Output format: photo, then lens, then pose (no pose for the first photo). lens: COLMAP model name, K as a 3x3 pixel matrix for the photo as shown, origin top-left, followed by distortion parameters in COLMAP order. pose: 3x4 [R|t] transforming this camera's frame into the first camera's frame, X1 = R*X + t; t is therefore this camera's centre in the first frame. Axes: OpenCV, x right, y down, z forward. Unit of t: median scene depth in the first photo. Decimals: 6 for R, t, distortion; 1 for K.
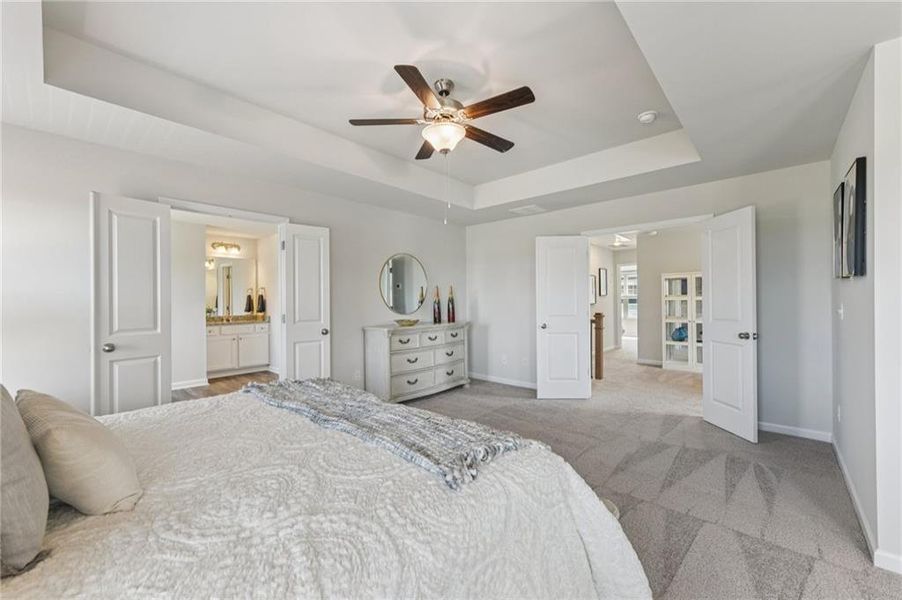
lens RADIAL K [[360.0, 0, 448.7], [0, 360.0, 300.2], [0, 0, 1]] dist [0.000552, -0.000016]
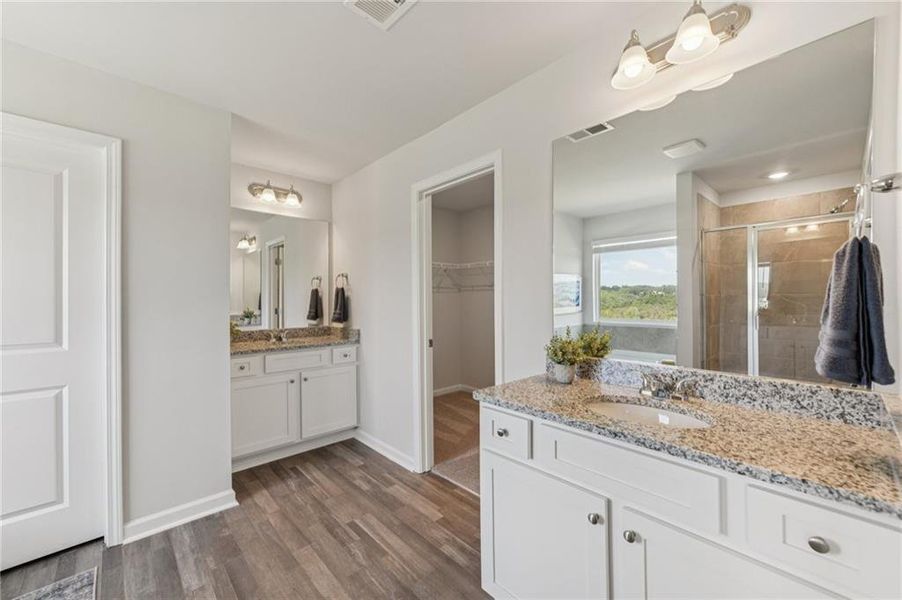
lens RADIAL K [[353.2, 0, 448.7], [0, 353.2, 300.1], [0, 0, 1]] dist [0.014540, 0.000482]
pose [[0.996088, 0.009180, -0.087888, -0.327579], [-0.009565, 0.999946, -0.003956, 0.002880], [0.087847, 0.004781, 0.996123, 0.518053]]
